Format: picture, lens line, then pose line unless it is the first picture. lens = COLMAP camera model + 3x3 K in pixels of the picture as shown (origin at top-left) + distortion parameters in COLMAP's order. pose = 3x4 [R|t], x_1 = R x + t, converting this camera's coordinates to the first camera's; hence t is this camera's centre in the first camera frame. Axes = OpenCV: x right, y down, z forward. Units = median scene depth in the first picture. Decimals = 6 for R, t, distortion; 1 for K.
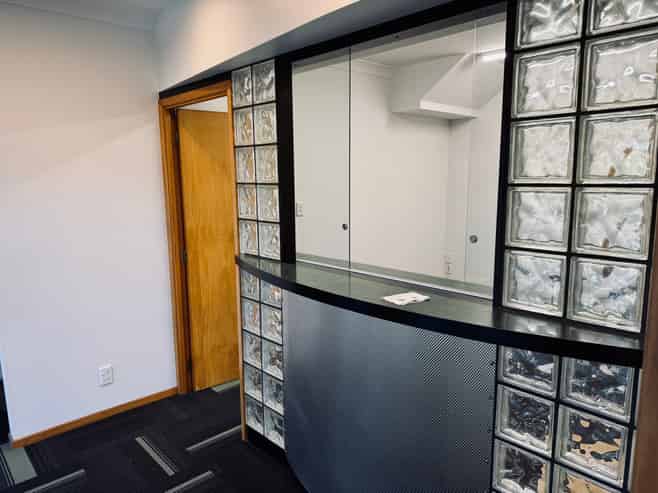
lens RADIAL K [[464.0, 0, 317.6], [0, 464.0, 252.8], [0, 0, 1]] dist [0.074029, -0.002636]
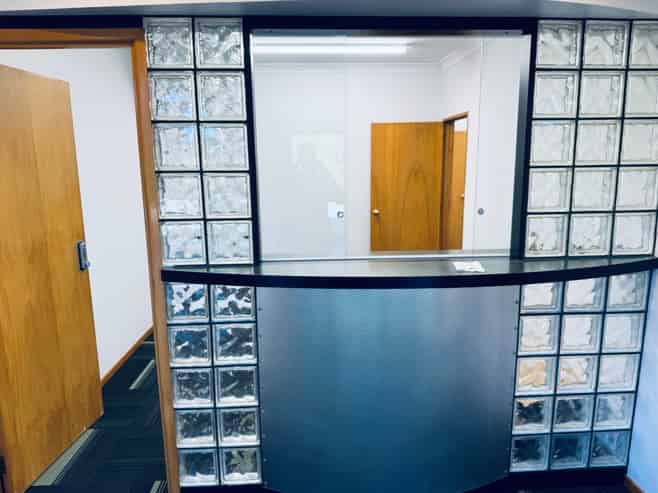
lens RADIAL K [[471.7, 0, 329.0], [0, 471.7, 246.5], [0, 0, 1]] dist [-0.019979, 0.000138]
pose [[0.638686, -0.141005, 0.756437, -0.253486], [0.130945, 0.988644, 0.073728, -0.023392], [-0.758243, 0.051963, 0.649898, 0.144389]]
